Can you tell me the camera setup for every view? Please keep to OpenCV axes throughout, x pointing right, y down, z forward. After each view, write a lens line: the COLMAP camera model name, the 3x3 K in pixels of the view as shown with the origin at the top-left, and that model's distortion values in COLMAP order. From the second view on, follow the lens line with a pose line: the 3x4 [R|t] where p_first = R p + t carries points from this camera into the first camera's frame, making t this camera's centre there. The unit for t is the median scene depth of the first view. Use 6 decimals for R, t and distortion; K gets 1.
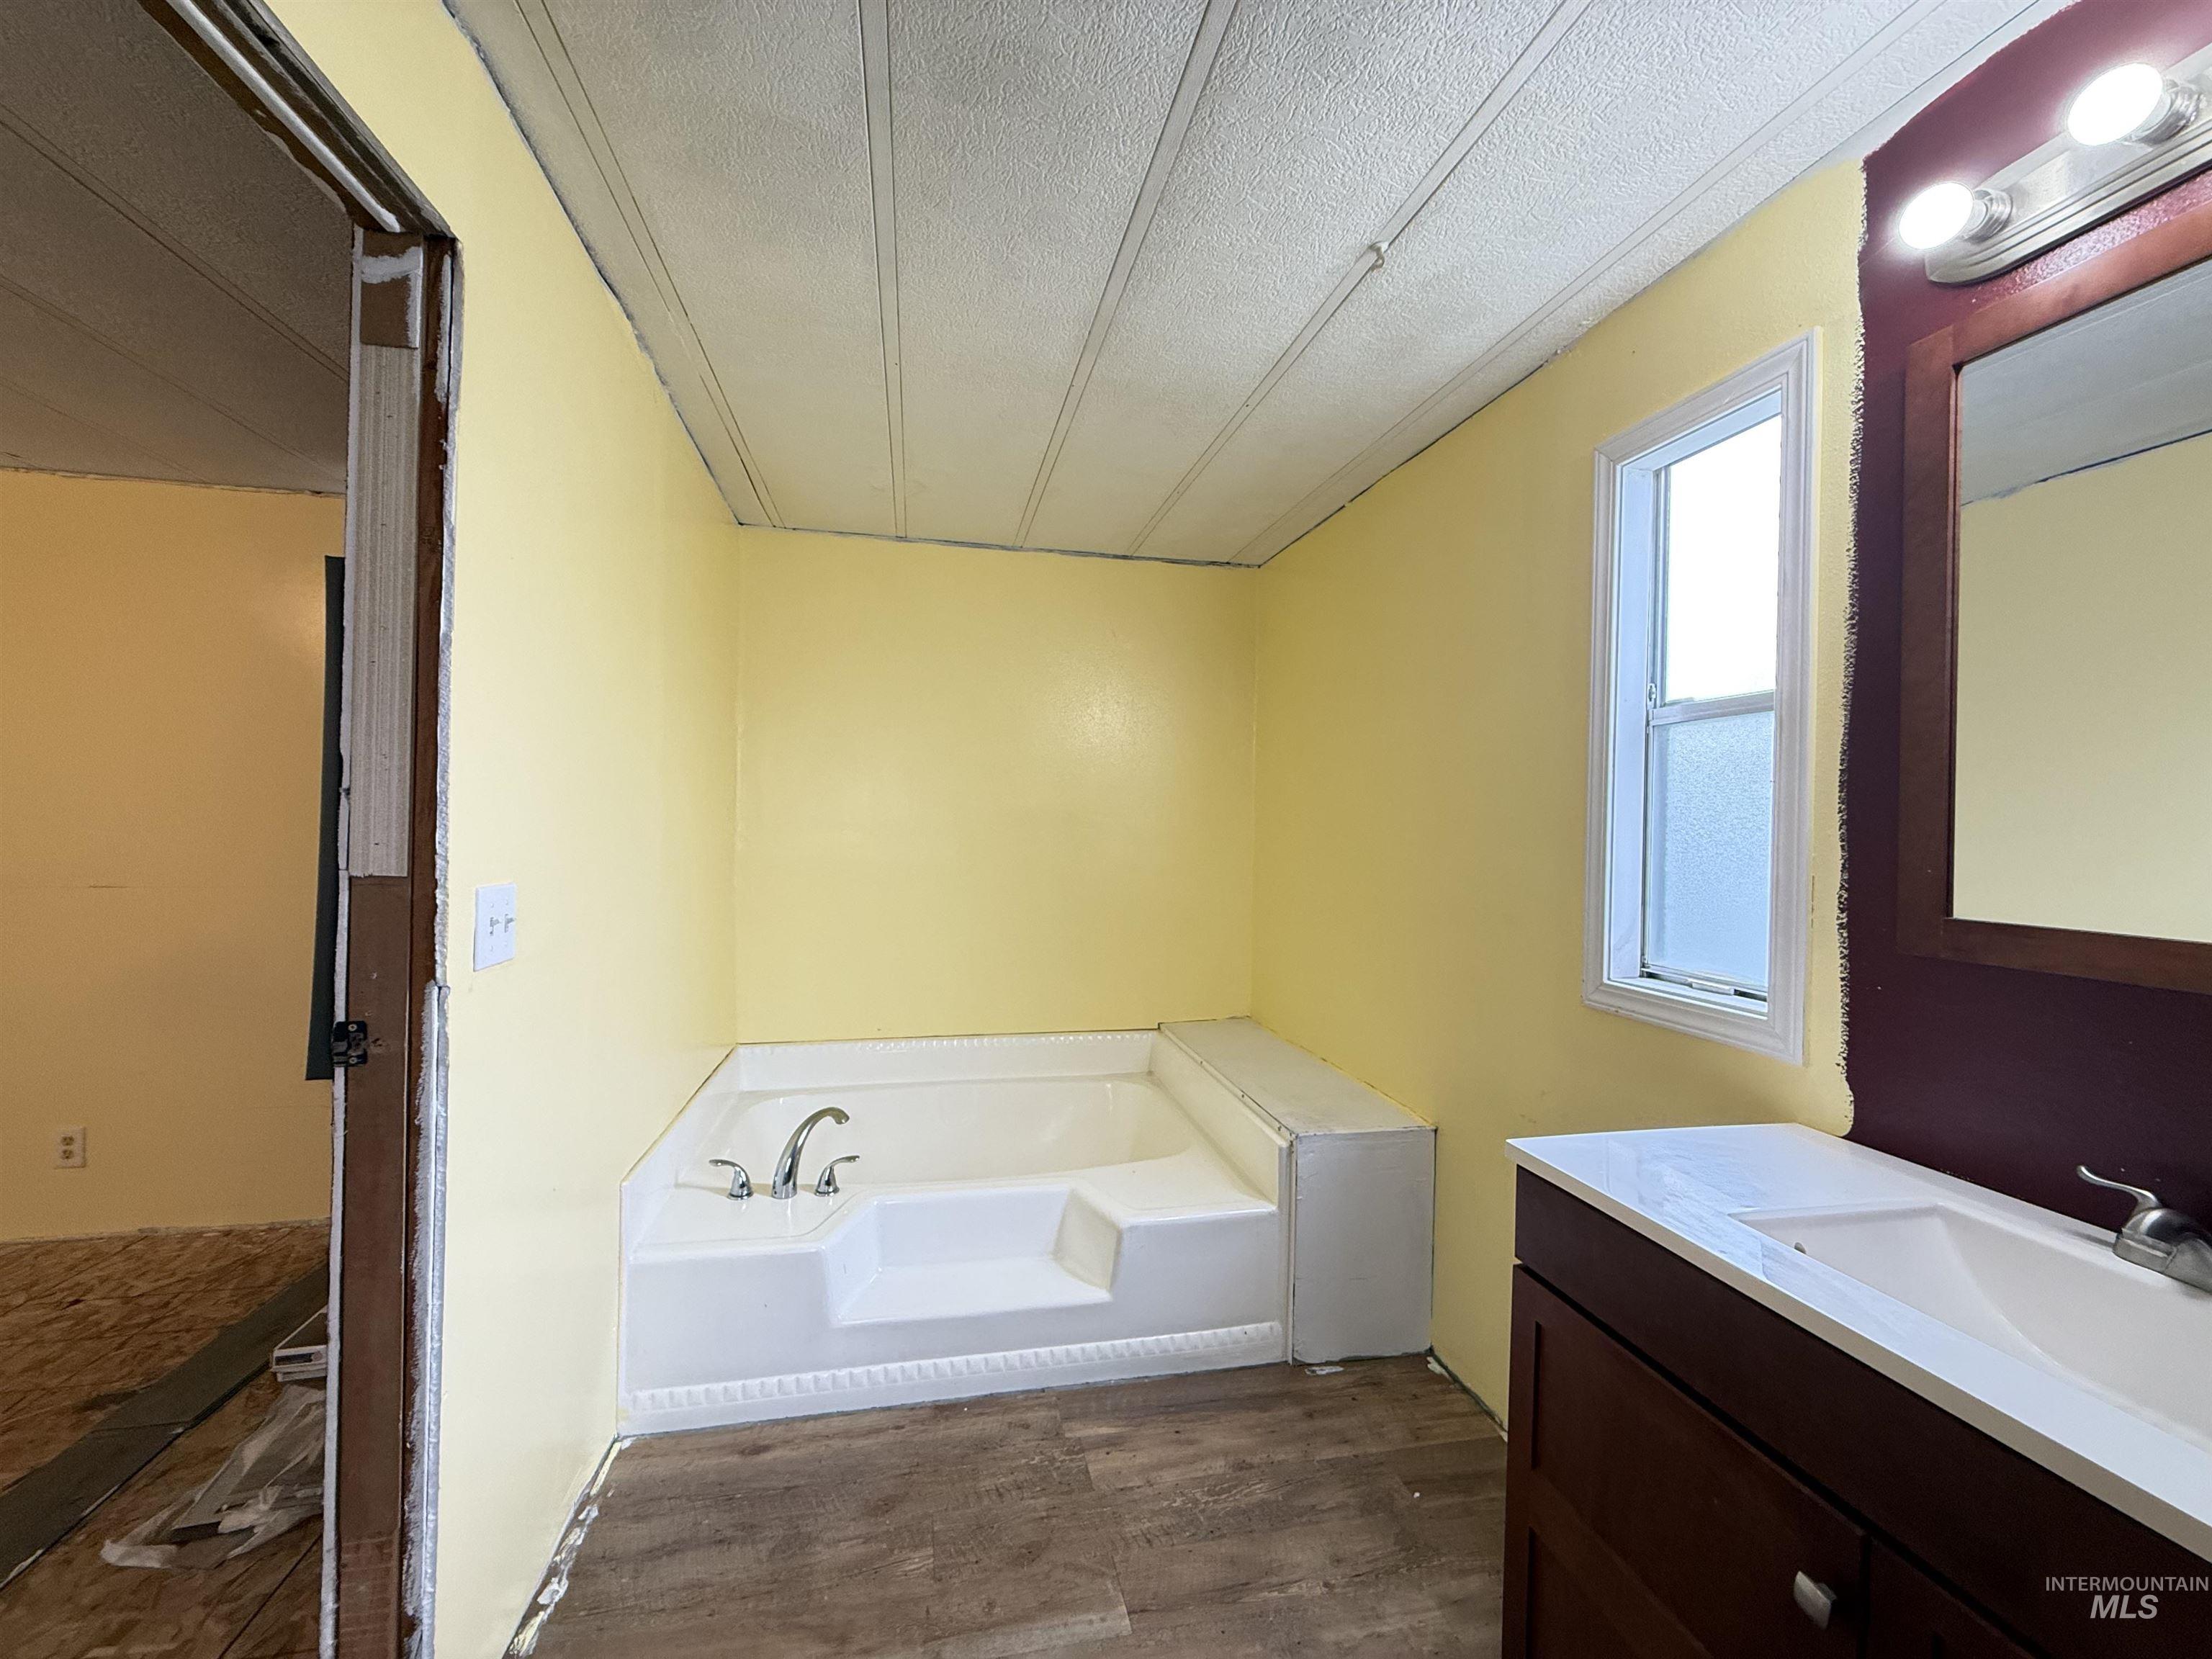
lens RADIAL K [[881.6, 0, 1106.0], [0, 881.6, 829.5], [0, 0, 1]] dist [-0.002188, 0.000045]
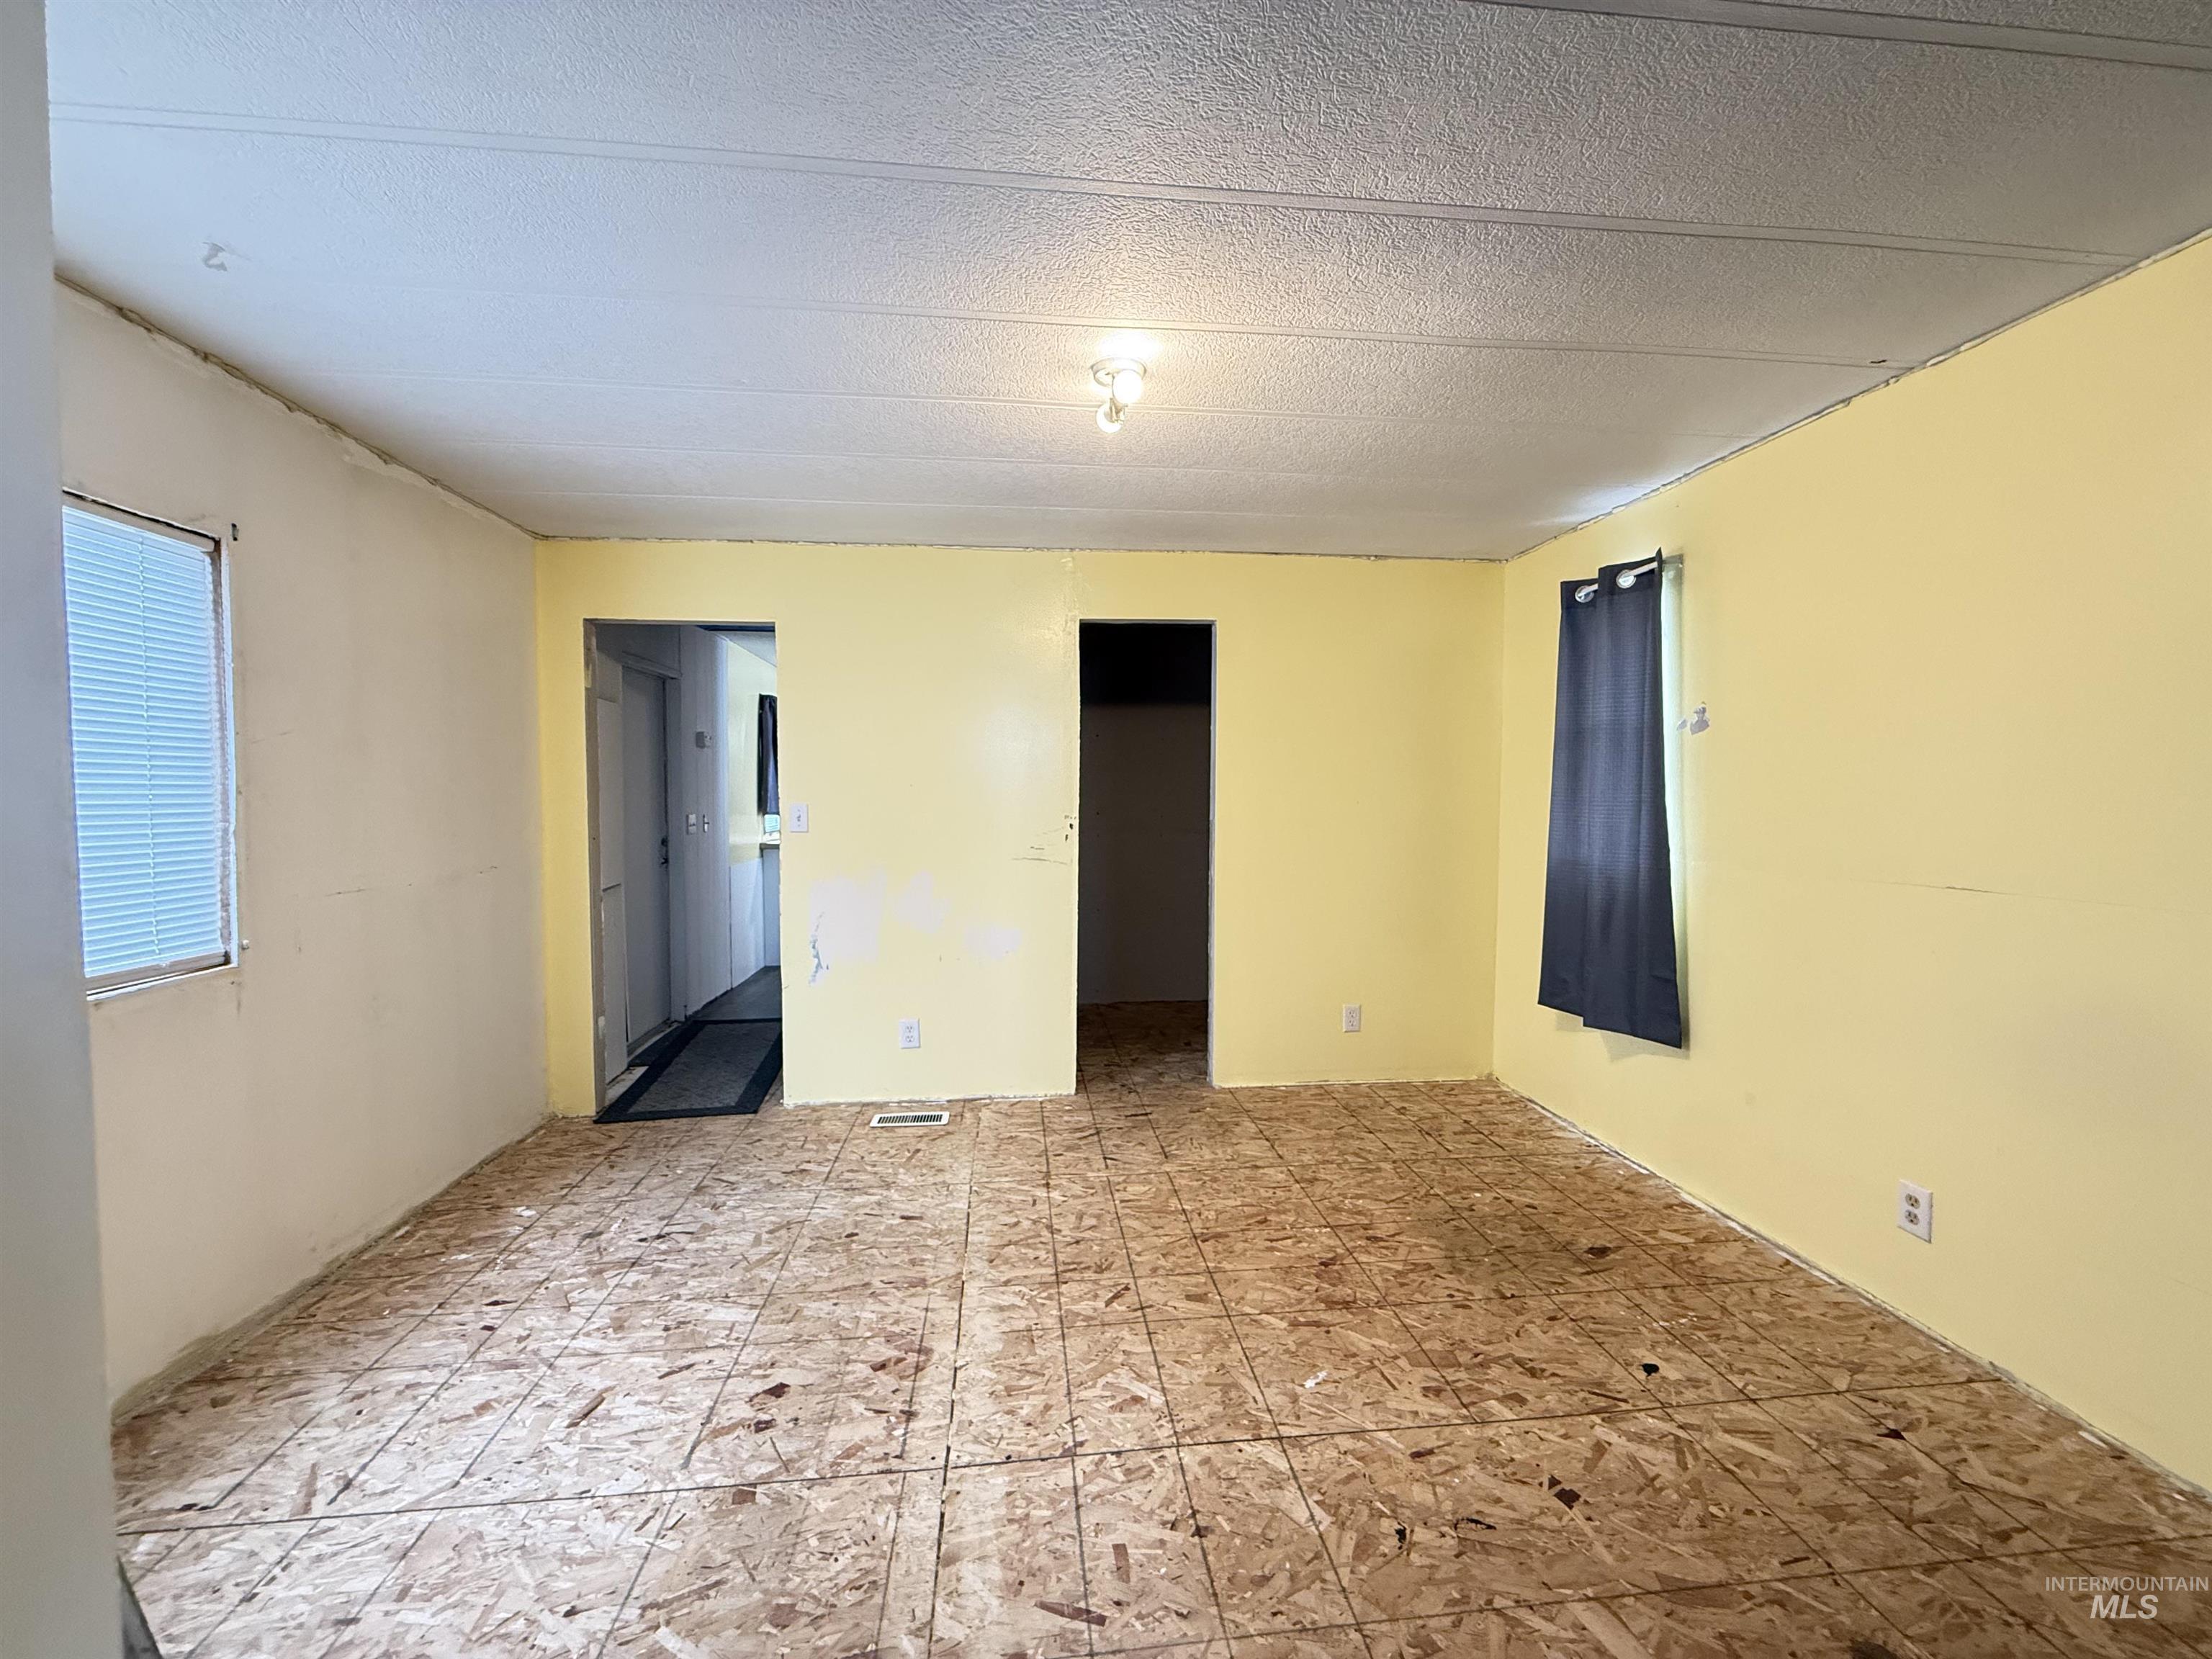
lens RADIAL K [[881.6, 0, 1106.0], [0, 881.6, 829.5], [0, 0, 1]] dist [-0.002188, 0.000045]
pose [[-0.101581, 0.020172, -0.994623, -0.335025], [-0.010285, 0.999720, 0.021326, 0.007745], [0.994774, 0.012396, -0.101345, 0.365310]]
